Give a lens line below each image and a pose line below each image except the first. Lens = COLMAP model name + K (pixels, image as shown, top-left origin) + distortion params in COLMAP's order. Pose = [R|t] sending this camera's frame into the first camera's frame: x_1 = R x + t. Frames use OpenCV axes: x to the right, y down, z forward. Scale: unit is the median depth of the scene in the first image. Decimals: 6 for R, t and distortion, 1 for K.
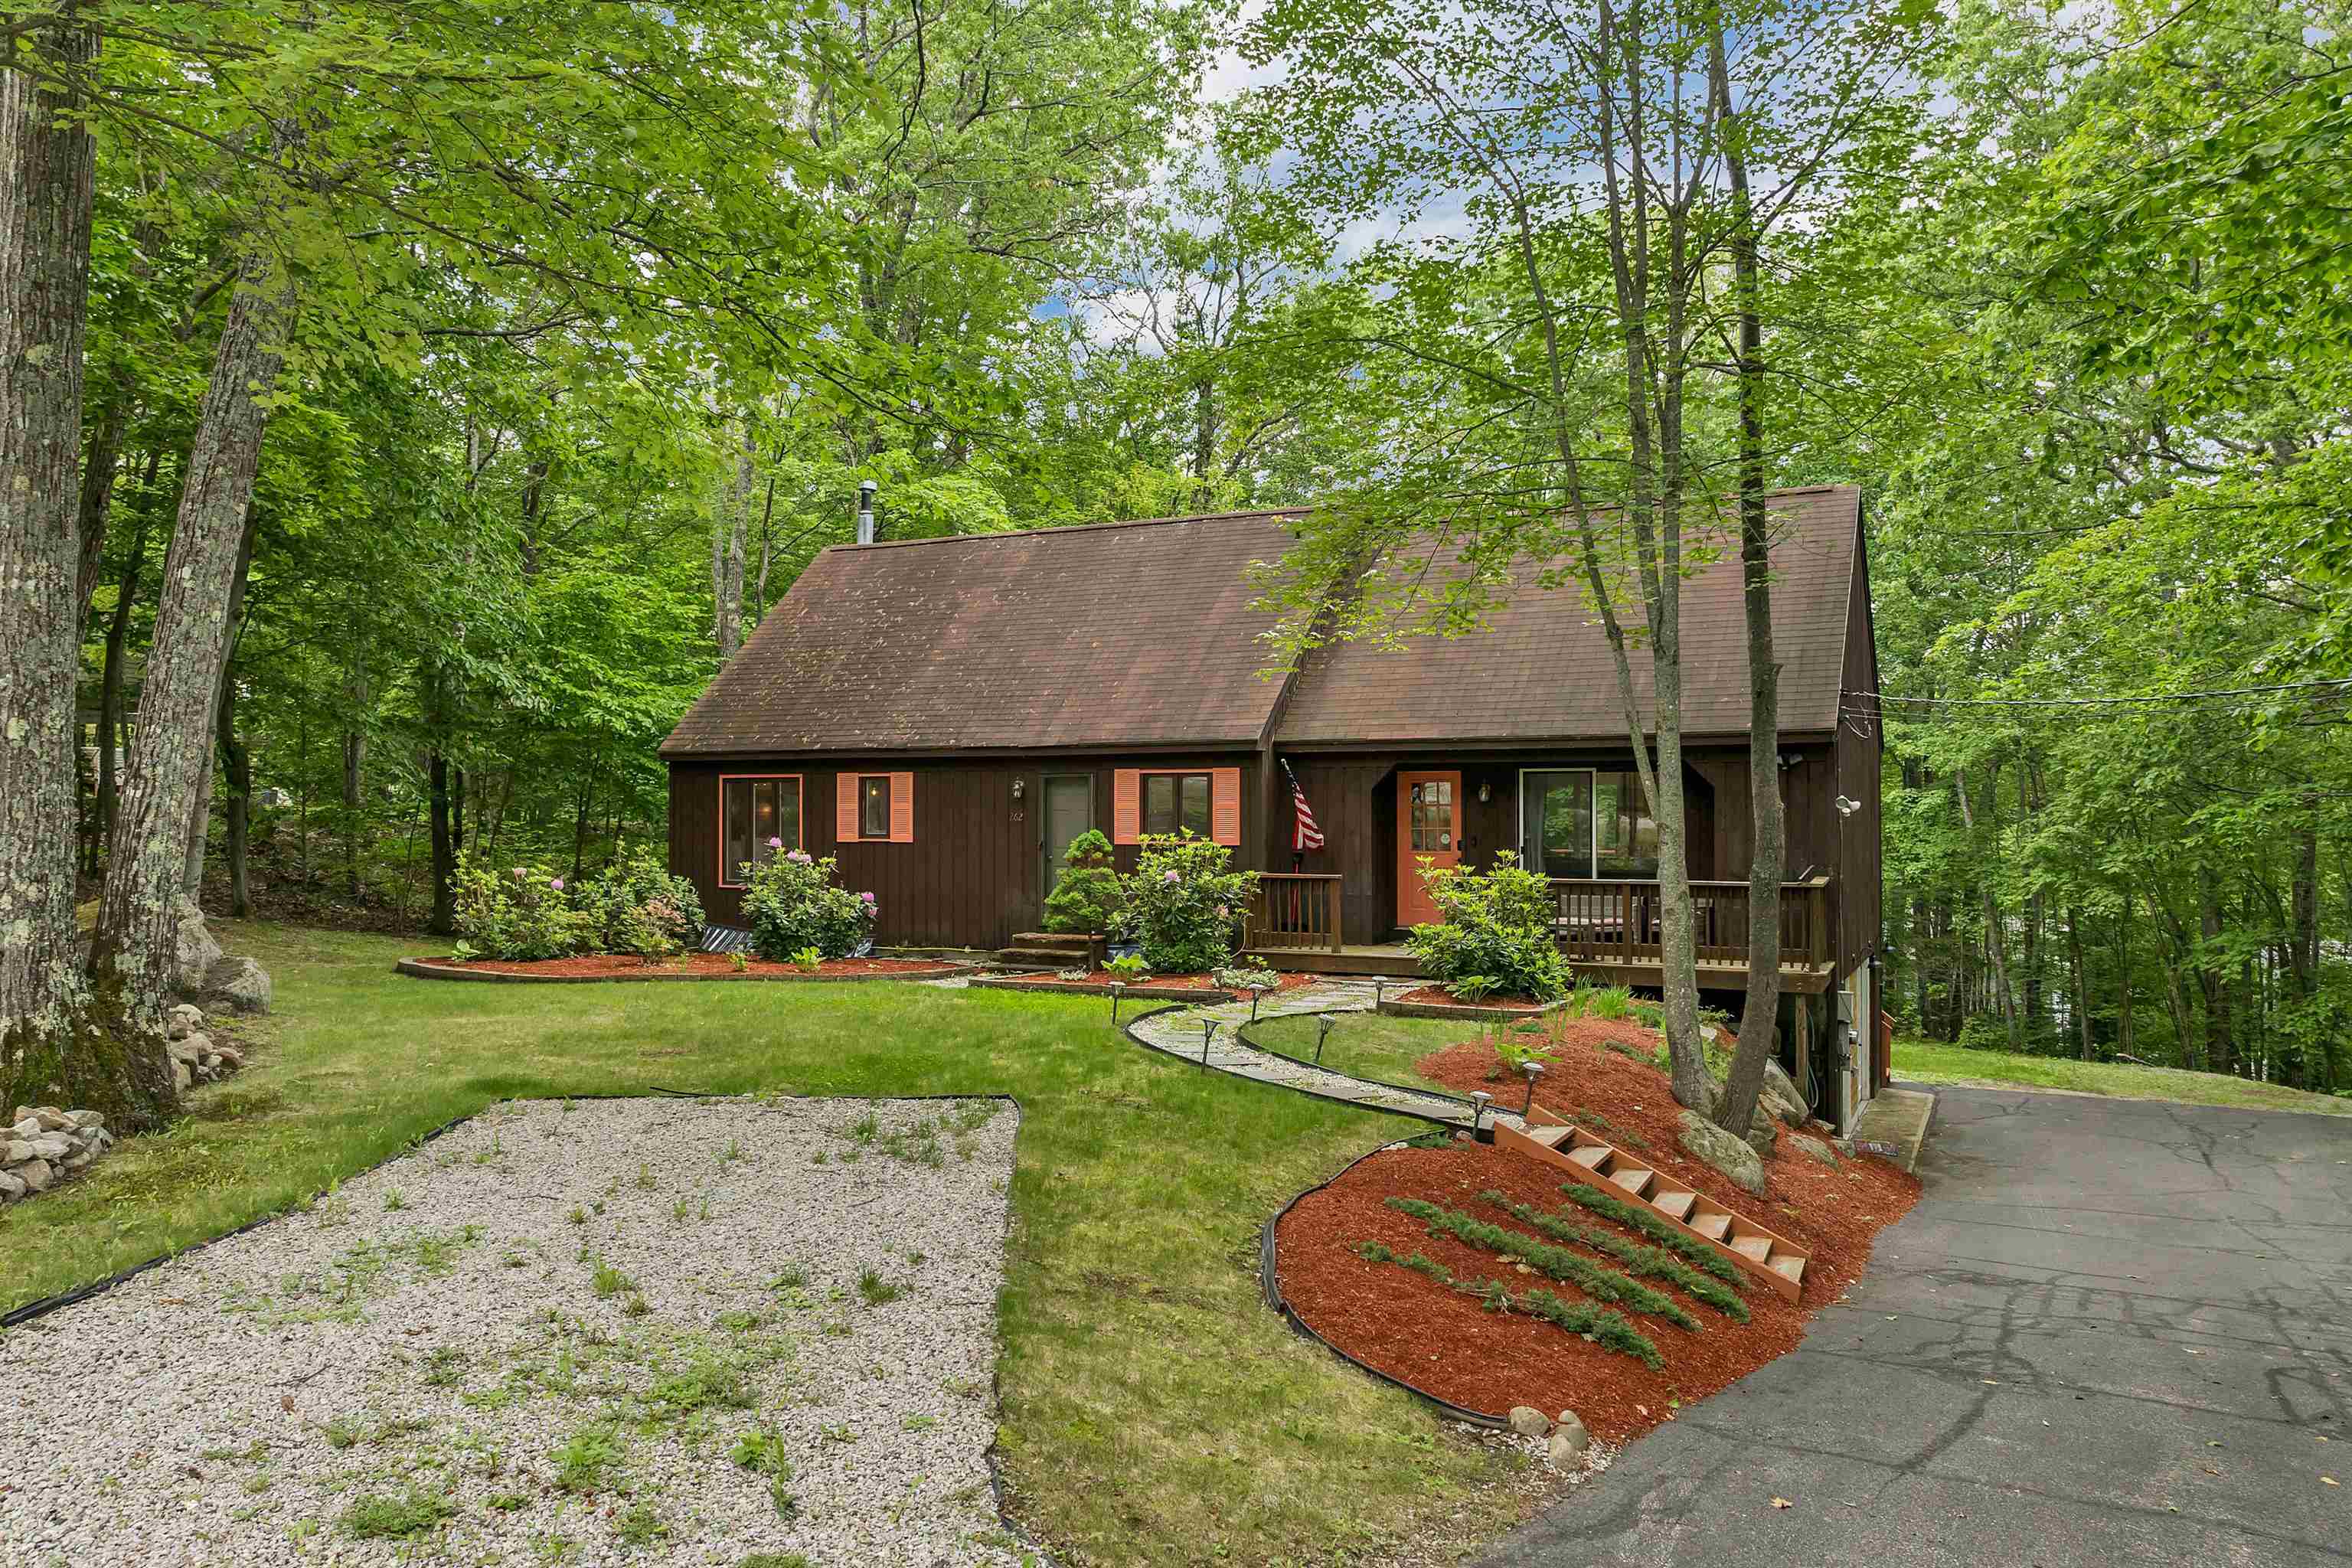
lens RADIAL K [[1687.9, 0, 1192.5], [0, 1687.9, 796.8], [0, 0, 1]] dist [-0.035191, -0.002818]
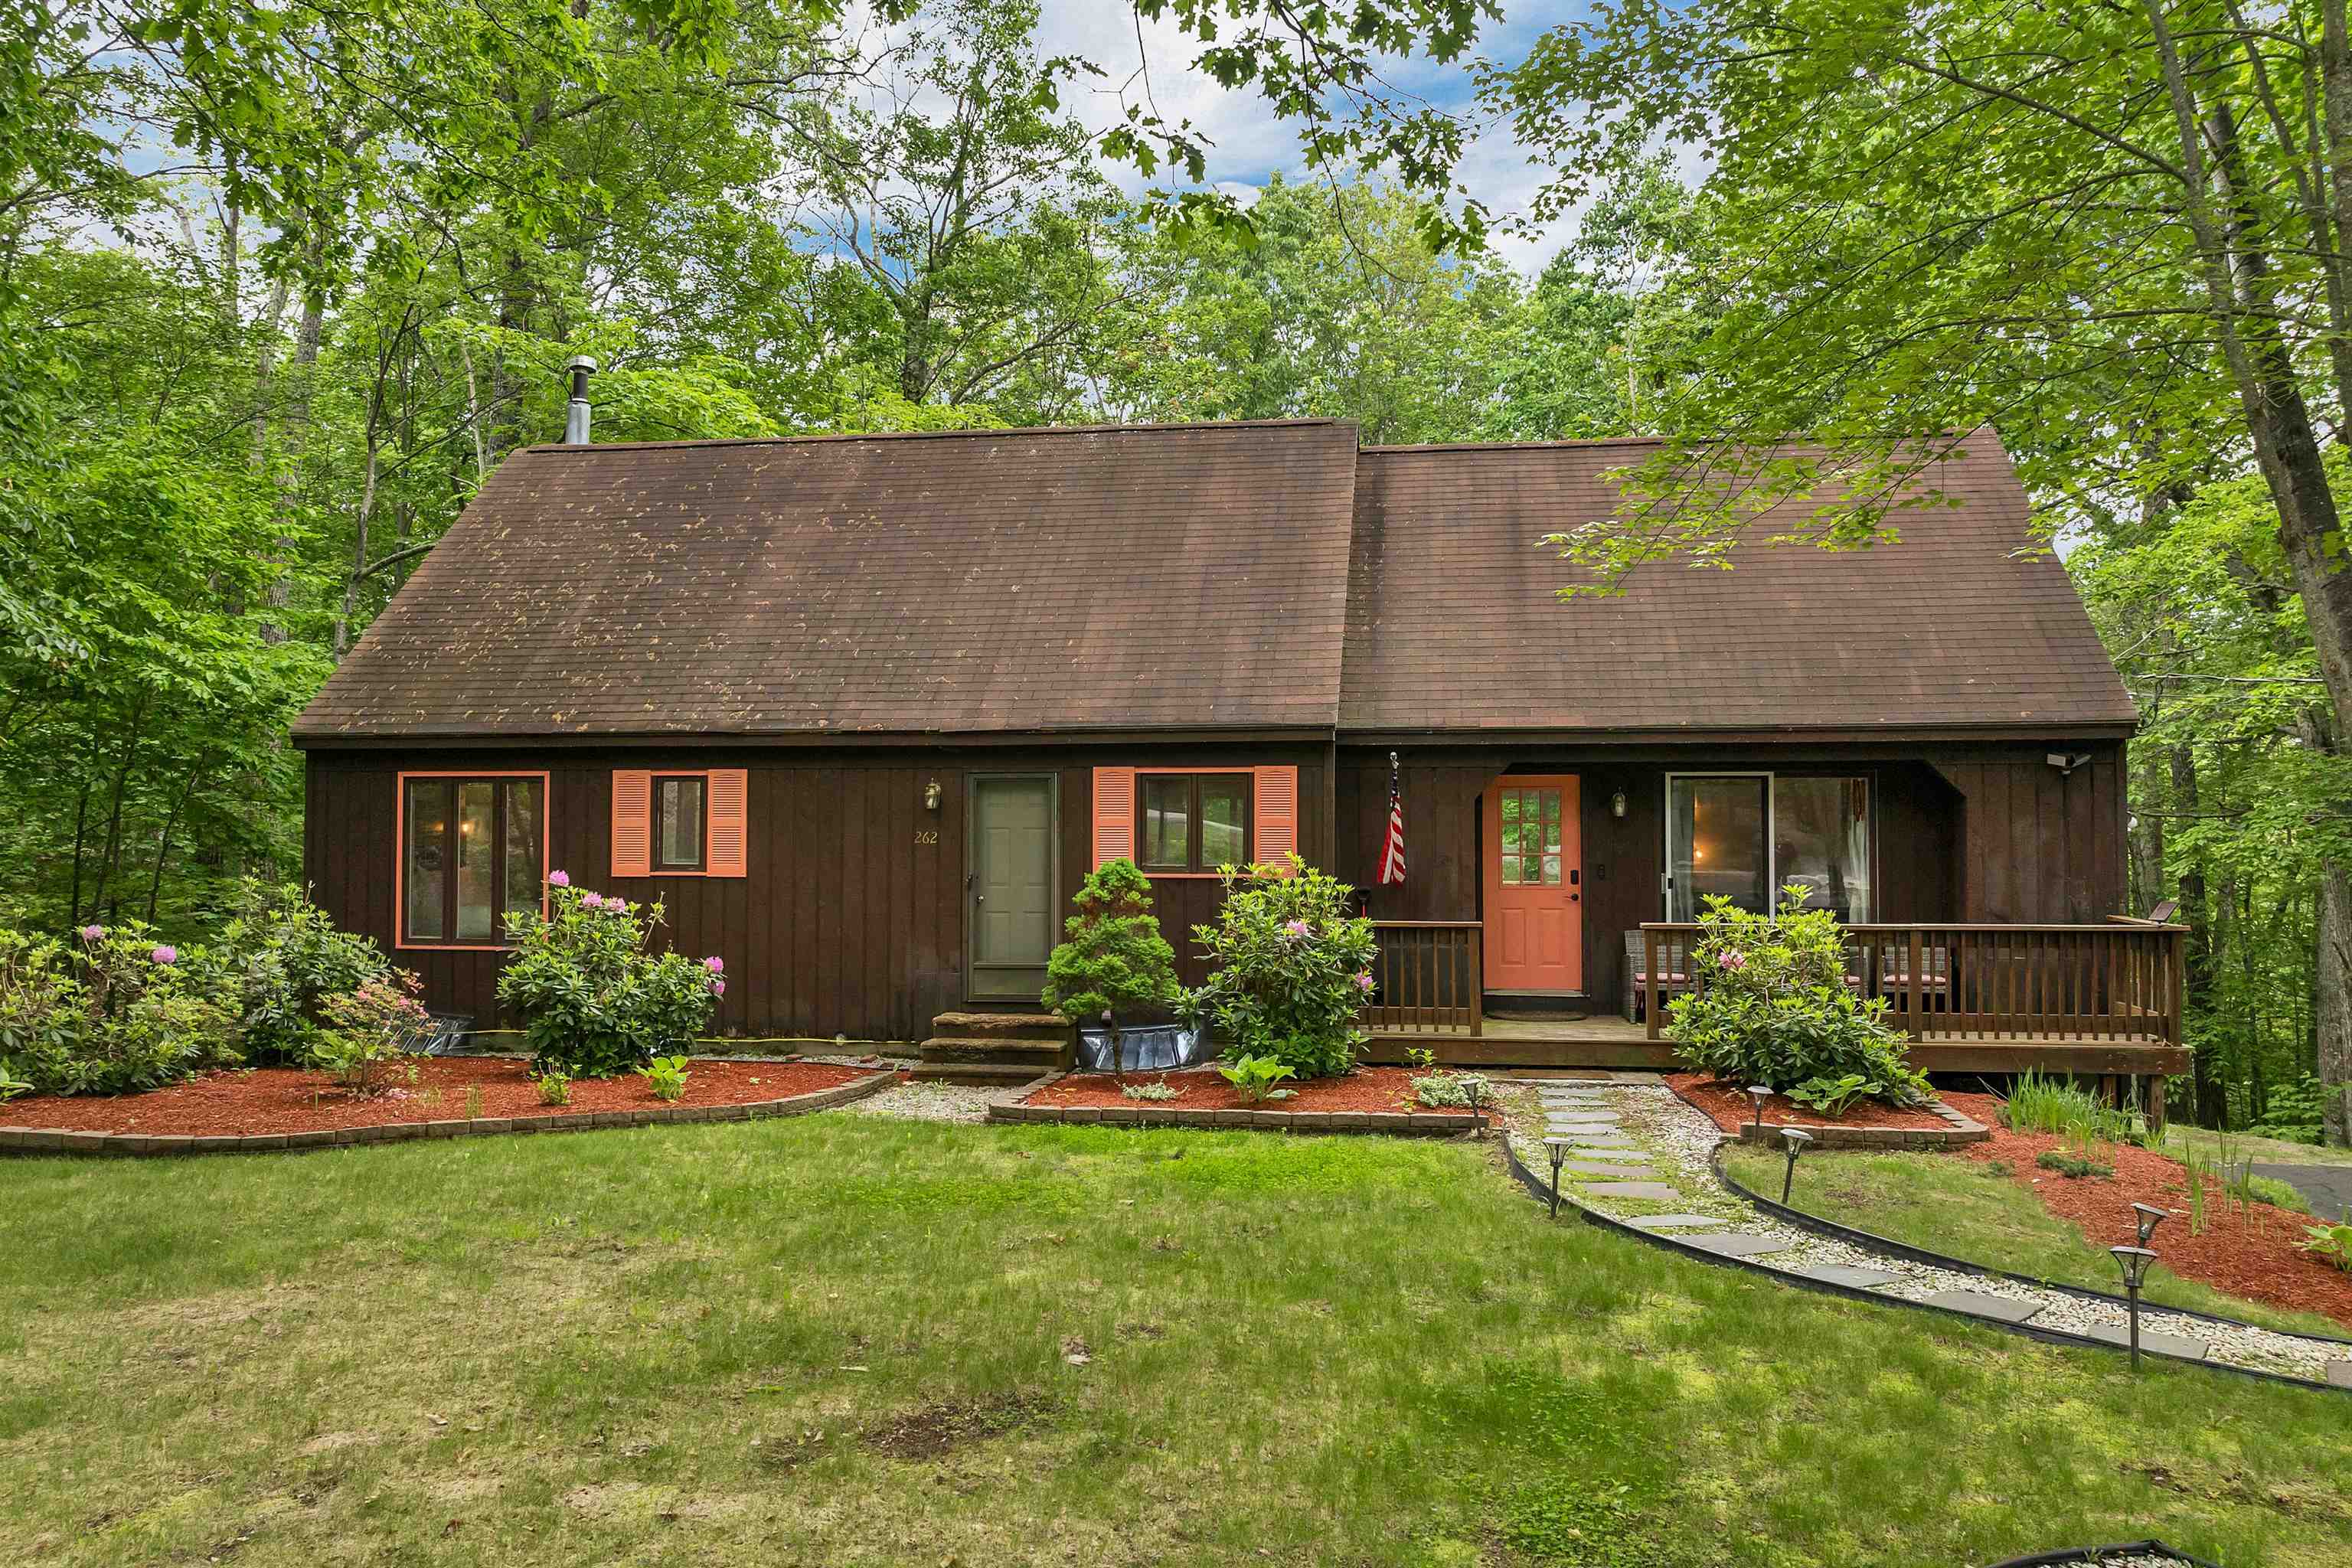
lens RADIAL K [[1687.9, 0, 1159.2], [0, 1687.9, 764.1], [0, 0, 1]] dist [-0.035191, -0.002818]
pose [[0.951571, 0.012529, 0.307174, -0.223804], [-0.003340, 0.999532, -0.030421, 0.002985], [-0.307412, 0.027921, 0.951167, 0.341435]]
